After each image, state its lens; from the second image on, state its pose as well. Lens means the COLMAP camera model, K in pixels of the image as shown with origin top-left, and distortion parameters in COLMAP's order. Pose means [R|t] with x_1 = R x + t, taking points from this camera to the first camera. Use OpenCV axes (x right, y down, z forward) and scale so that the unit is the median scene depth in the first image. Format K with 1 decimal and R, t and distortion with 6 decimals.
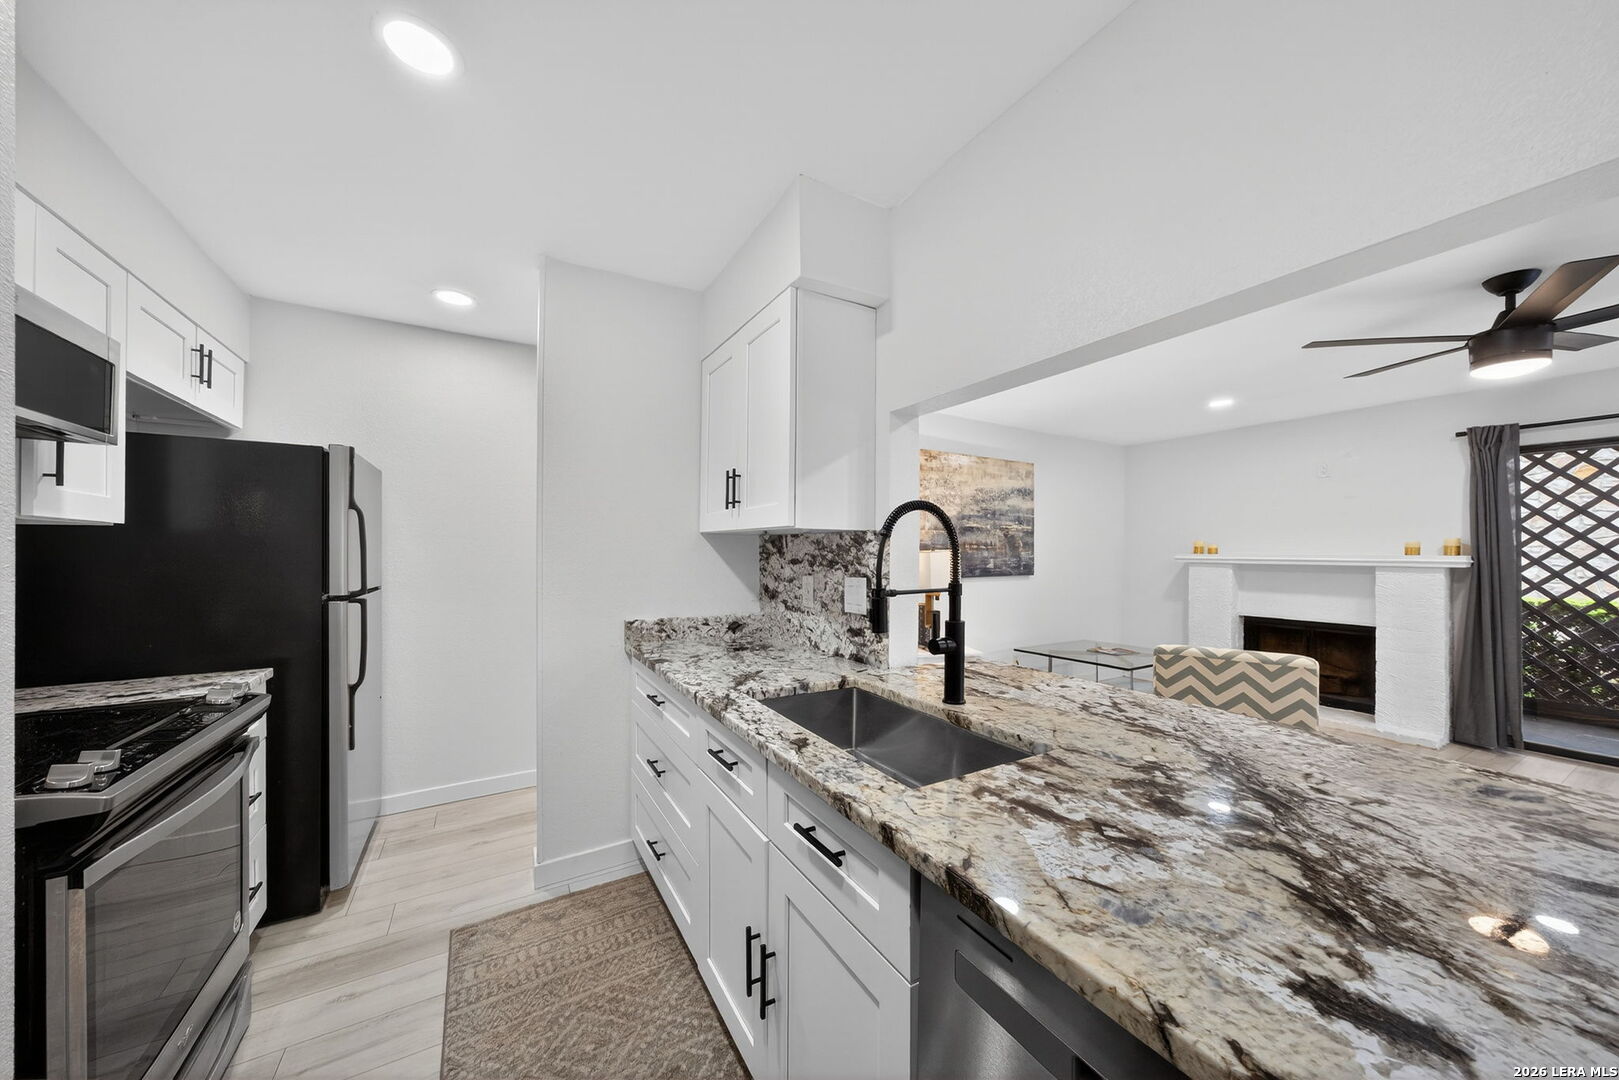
lens RADIAL K [[554.4, 0, 812.3], [0, 554.4, 558.0], [0, 0, 1]] dist [0.000153, -0.001657]
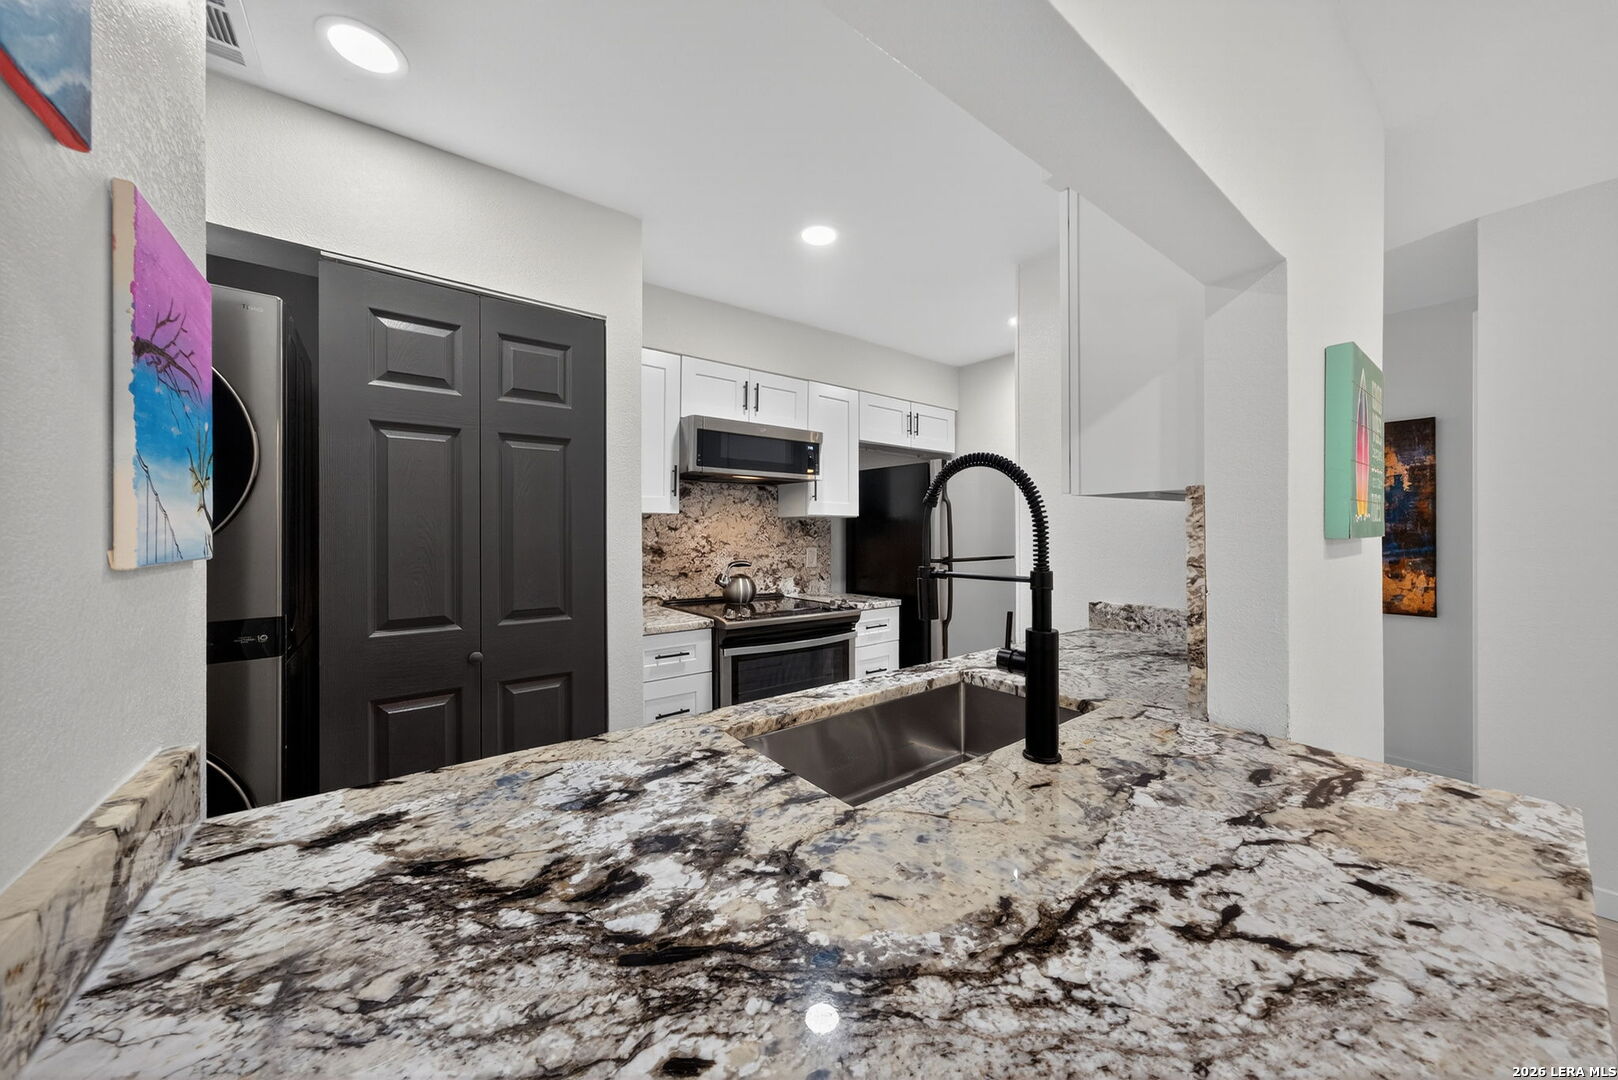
lens RADIAL K [[556.0, 0, 807.0], [0, 556.0, 531.9], [0, 0, 1]] dist [-0.000963, 0.000057]
pose [[0.111210, -0.003791, -0.993790, 0.659269], [-0.004538, 0.999980, -0.004323, 0.003317], [0.993787, 0.004990, 0.111191, 0.507268]]
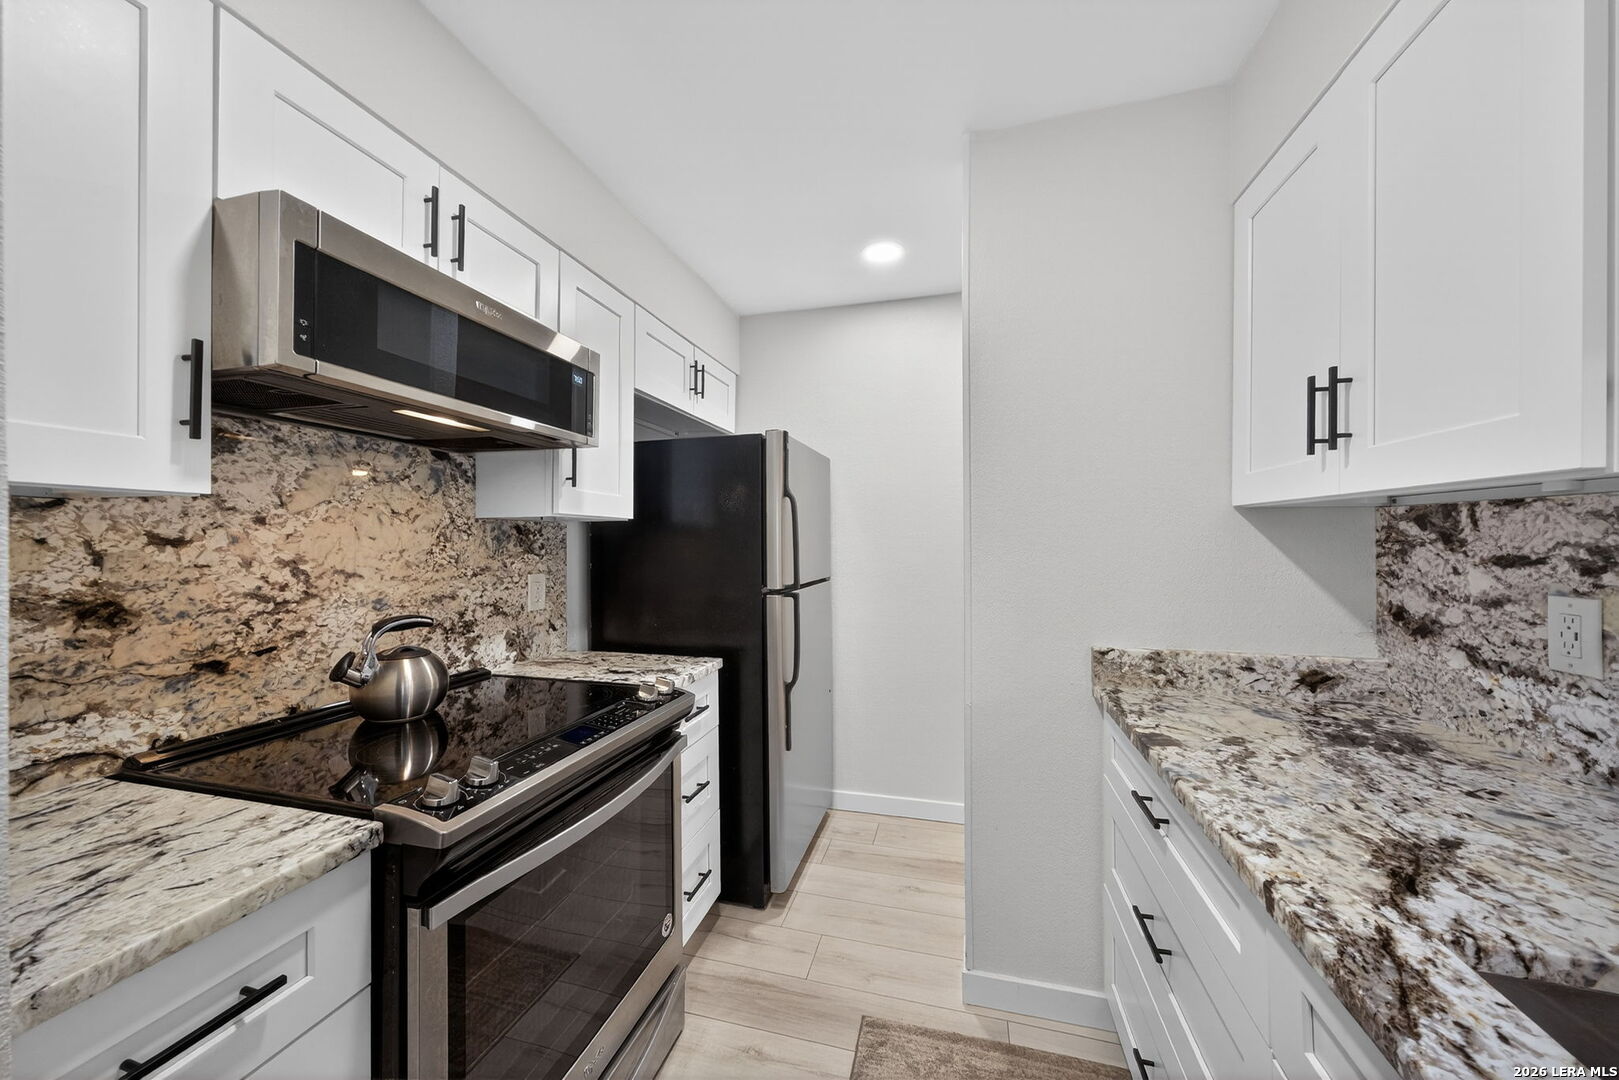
lens RADIAL K [[559.6, 0, 808.2], [0, 559.6, 539.0], [0, 0, 1]] dist [0.007551, 0.000080]
pose [[0.692012, -0.007123, -0.721850, -0.115606], [-0.000784, 0.999943, -0.010620, -0.007485], [0.721885, 0.007915, 0.691968, 0.373473]]
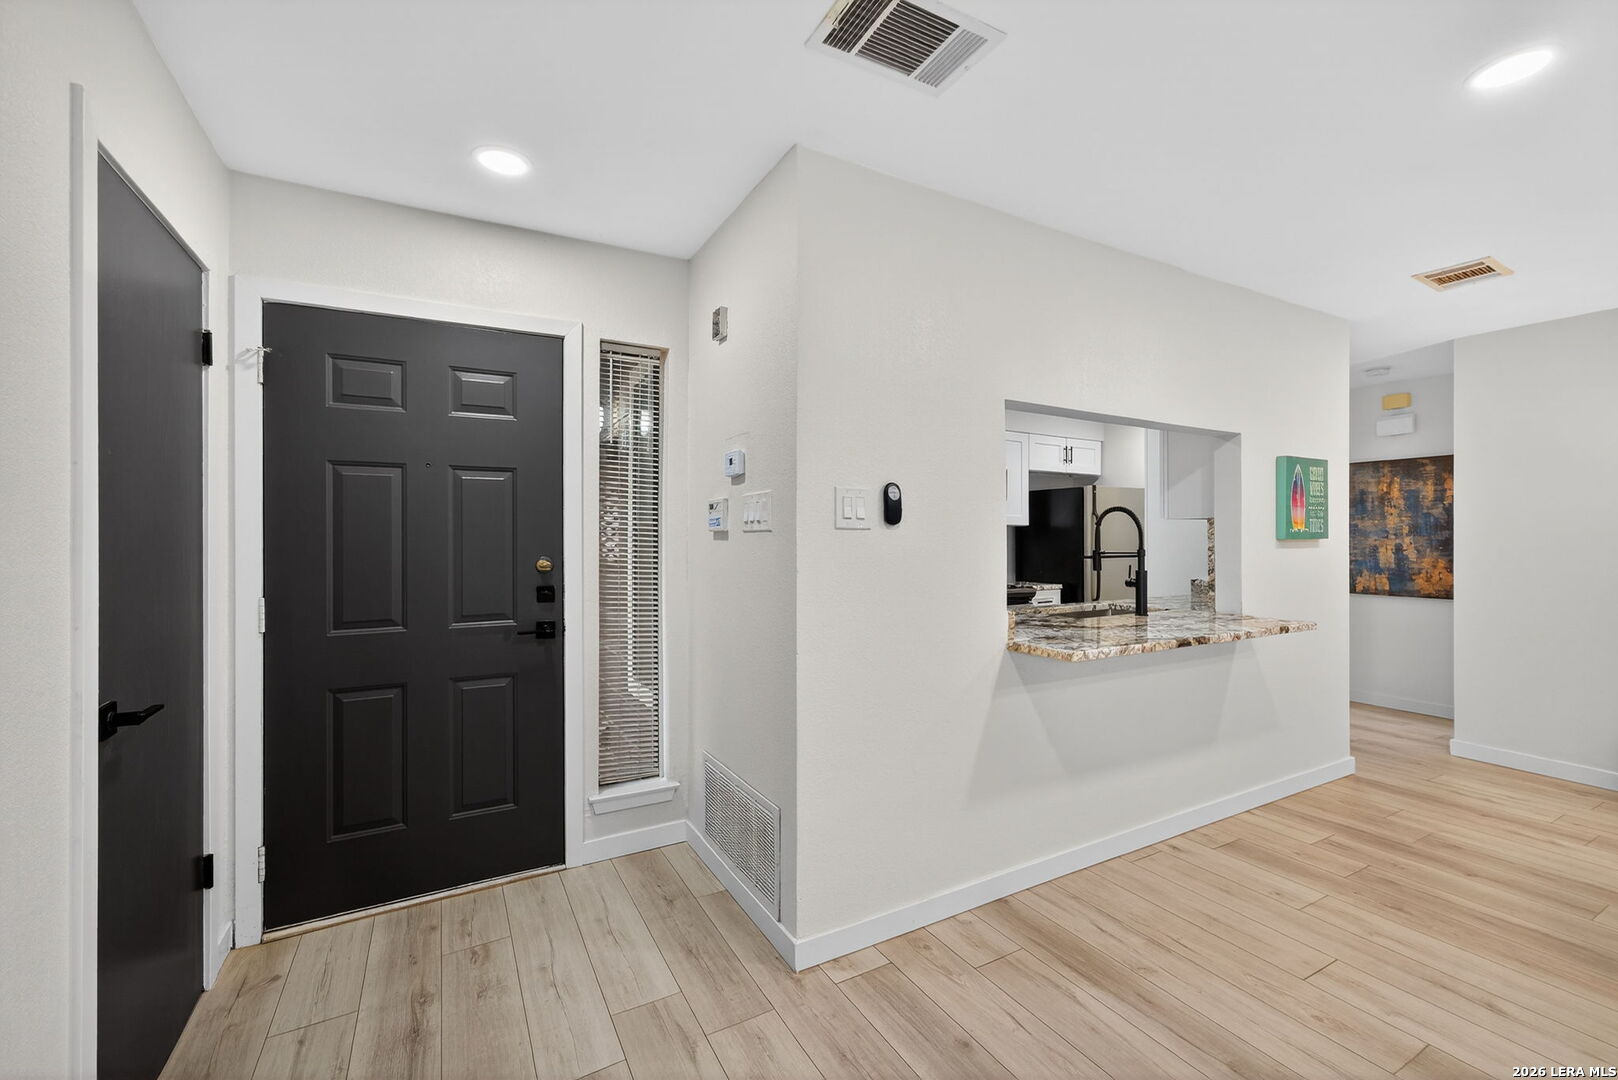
lens RADIAL K [[679.2, 0, 806.9], [0, 679.2, 537.8], [0, 0, 1]] dist [0.000381, 0.000413]
pose [[-0.025414, -0.003885, -0.999669, 1.928036], [-0.011001, 0.999933, -0.003606, 0.020490], [0.999616, 0.010905, -0.025455, -0.031072]]
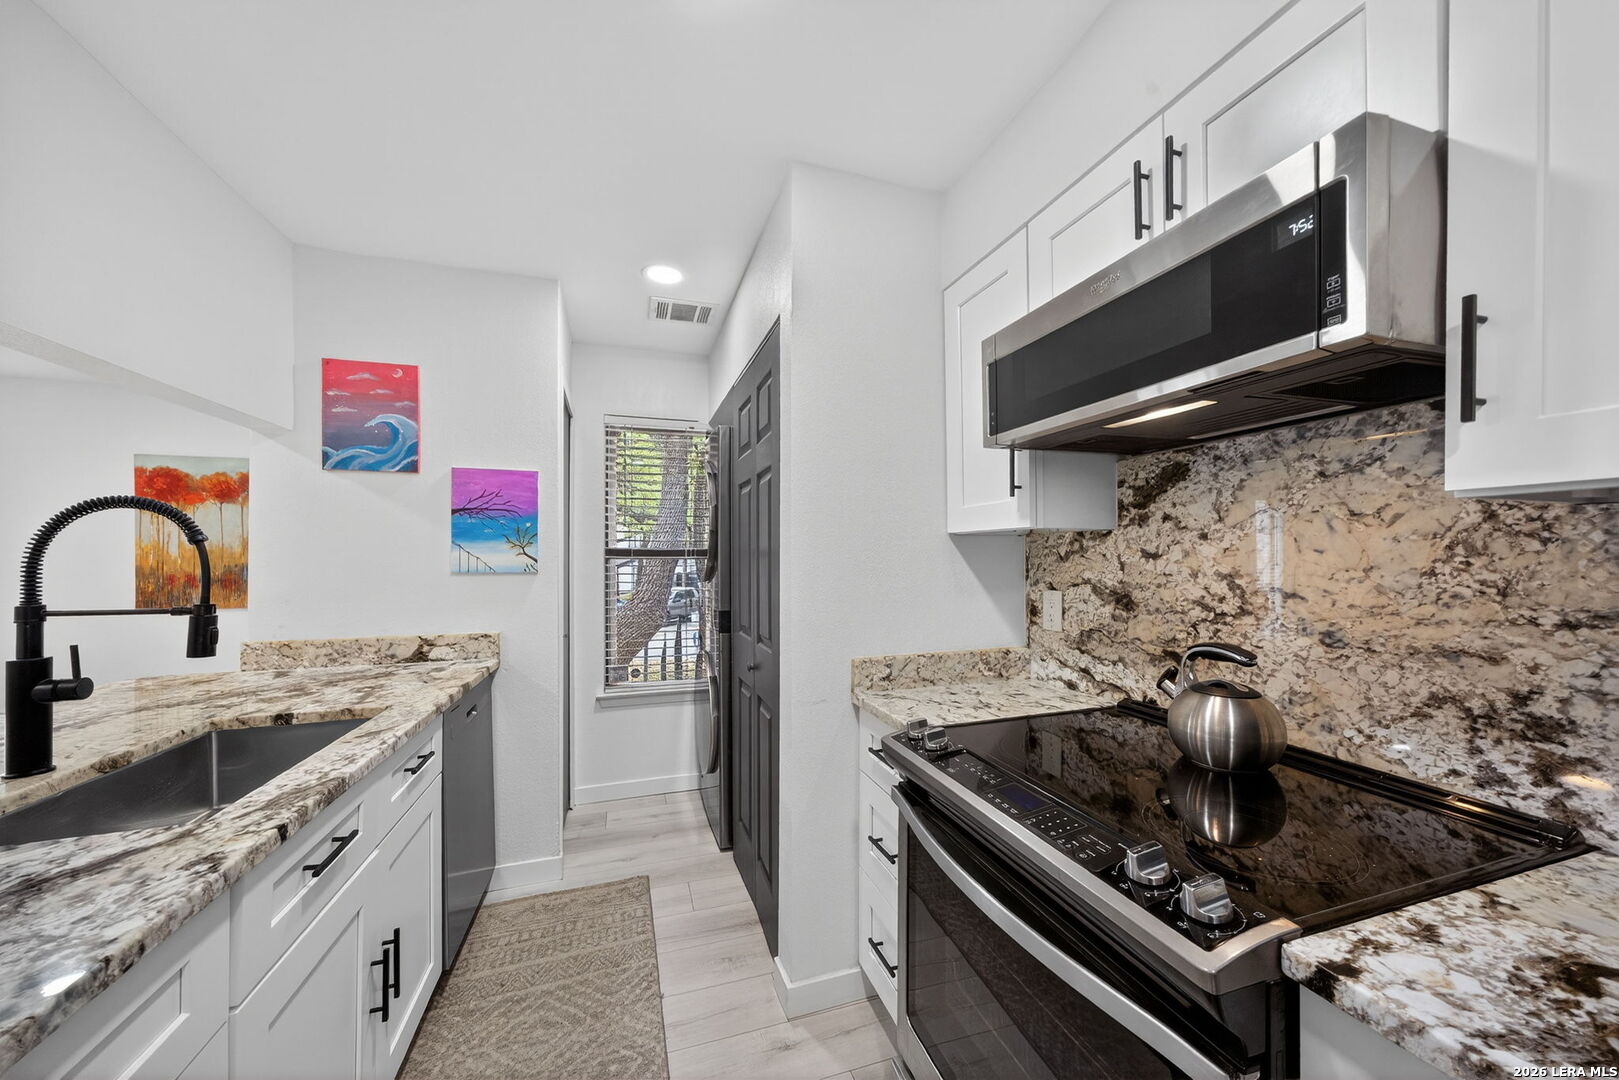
lens RADIAL K [[574.1, 0, 817.0], [0, 574.1, 557.8], [0, 0, 1]] dist [0.000496, 0.000121]
pose [[-0.978260, 0.000514, 0.207383, -0.678468], [0.002664, 0.999946, 0.010085, -0.016276], [-0.207367, 0.010418, -0.978208, 1.162909]]
